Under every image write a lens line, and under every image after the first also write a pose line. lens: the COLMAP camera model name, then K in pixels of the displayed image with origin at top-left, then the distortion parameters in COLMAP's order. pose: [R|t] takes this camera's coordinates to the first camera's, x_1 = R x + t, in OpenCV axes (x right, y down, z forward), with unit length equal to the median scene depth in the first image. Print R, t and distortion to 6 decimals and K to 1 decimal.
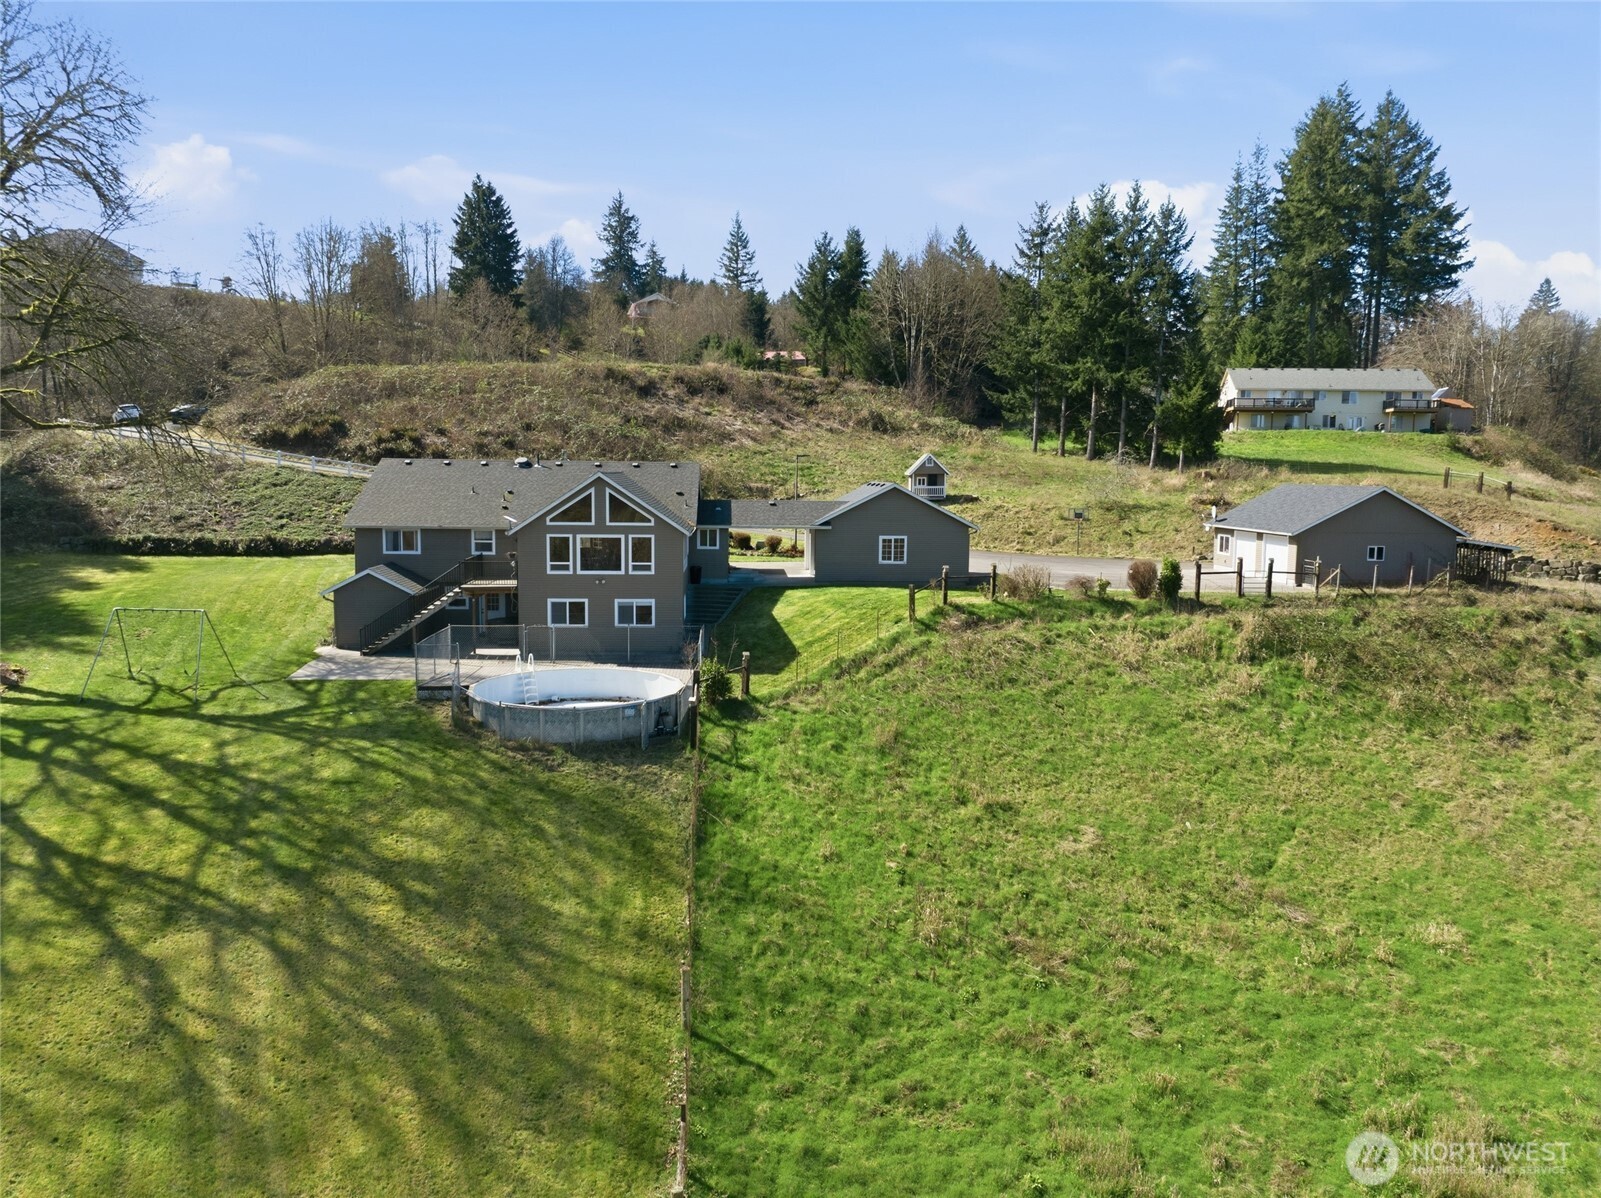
lens RADIAL K [[1130.5, 0, 798.5], [0, 1130.5, 597.9], [0, 0, 1]] dist [-0.037856, 0.004131]
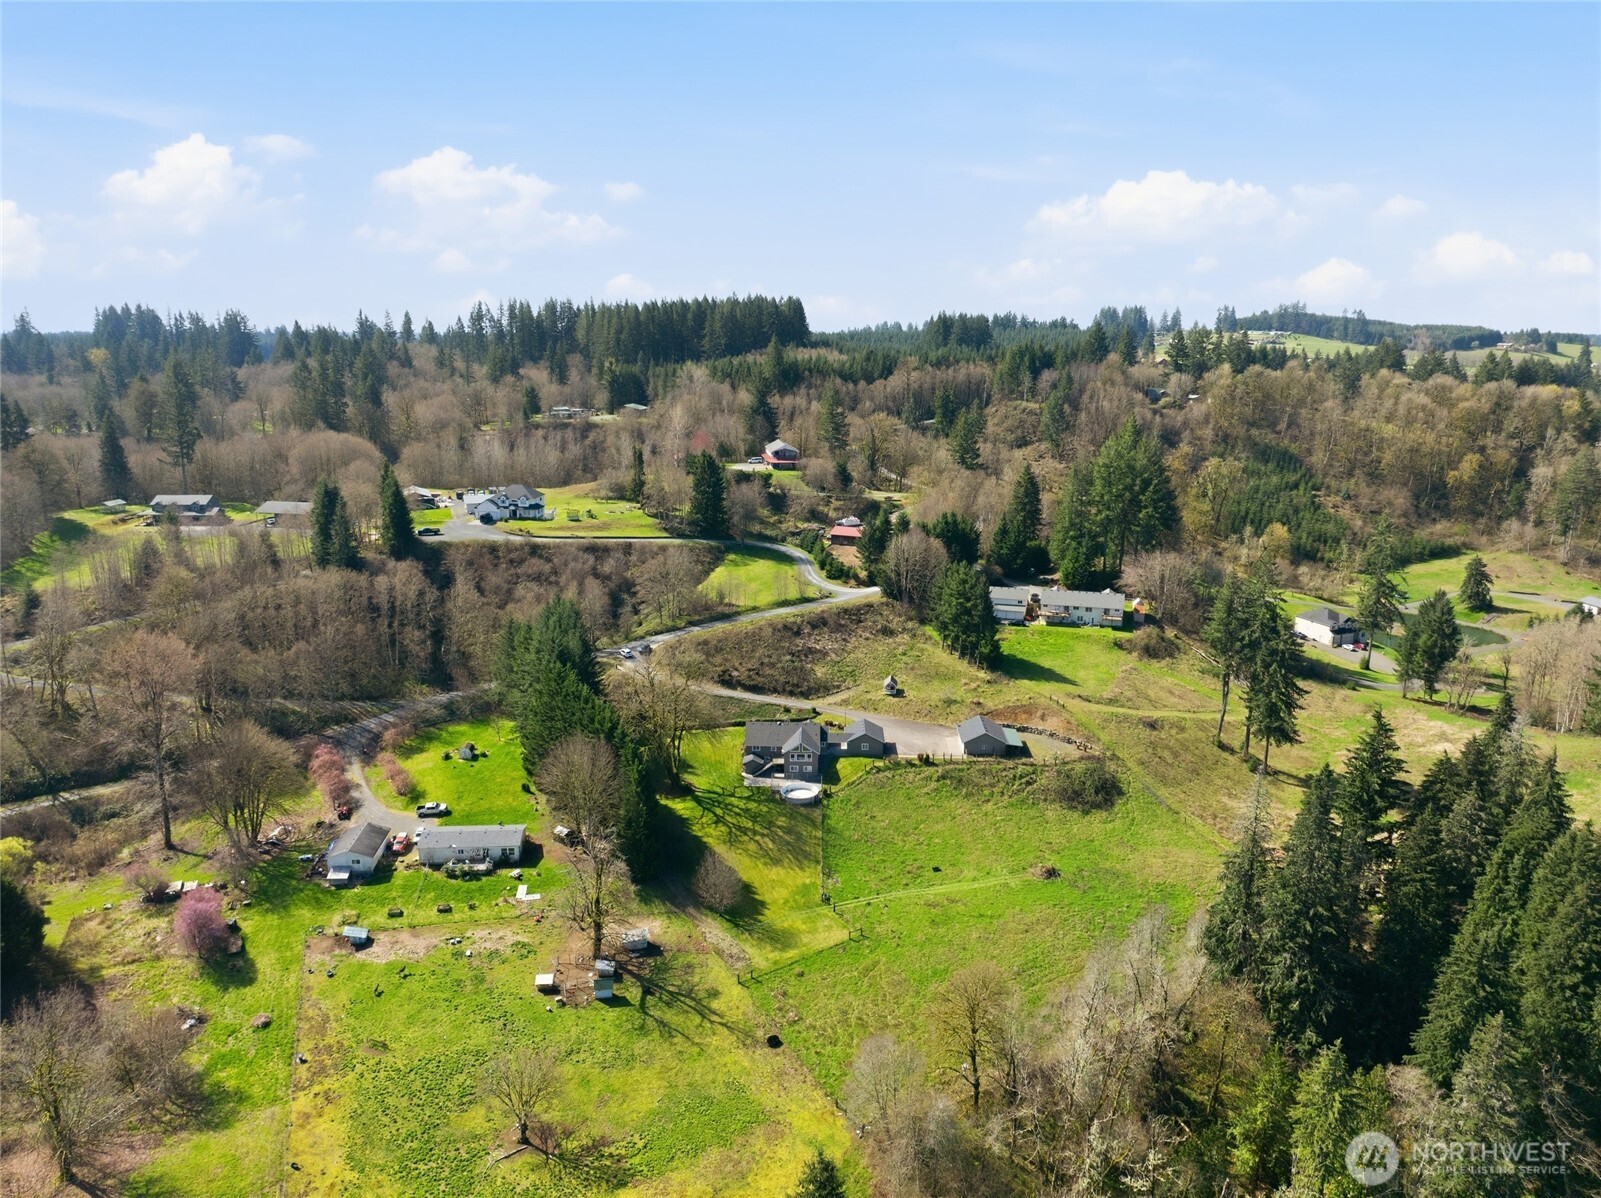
lens RADIAL K [[1130.5, 0, 802.0], [0, 1130.5, 599.1], [0, 0, 1]] dist [-0.037856, 0.004131]
pose [[0.996806, 0.017131, -0.078007, 0.216881], [-0.007013, 0.991726, 0.128183, -1.472855], [0.079558, -0.127226, 0.988678, -4.102376]]
